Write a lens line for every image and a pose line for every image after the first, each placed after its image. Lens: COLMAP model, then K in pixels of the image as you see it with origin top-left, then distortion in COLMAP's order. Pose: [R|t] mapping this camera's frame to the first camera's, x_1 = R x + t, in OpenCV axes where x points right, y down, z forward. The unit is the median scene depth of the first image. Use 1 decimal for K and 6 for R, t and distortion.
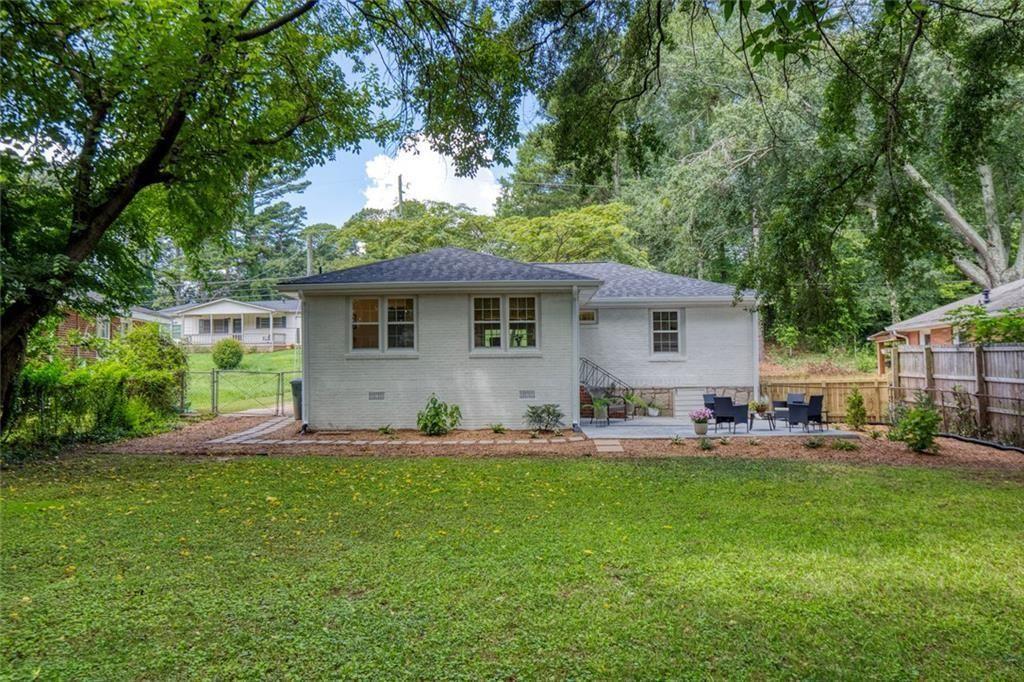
lens RADIAL K [[794.4, 0, 512.4], [0, 794.4, 339.1], [0, 0, 1]] dist [0.014610, 0.001443]
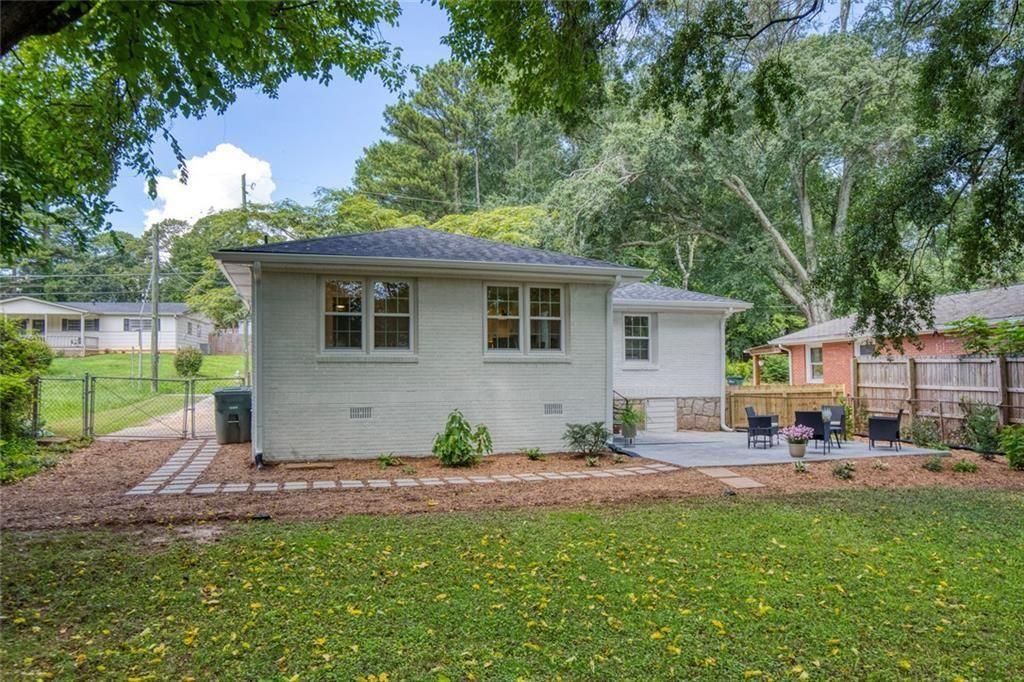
lens RADIAL K [[664.7, 0, 503.6], [0, 664.7, 362.4], [0, 0, 1]] dist [-0.008790, -0.001273]
pose [[0.951414, 0.013482, 0.307619, -0.222483], [-0.017956, 0.999770, 0.011721, 0.014760], [-0.307391, -0.016675, 0.951437, 0.355675]]
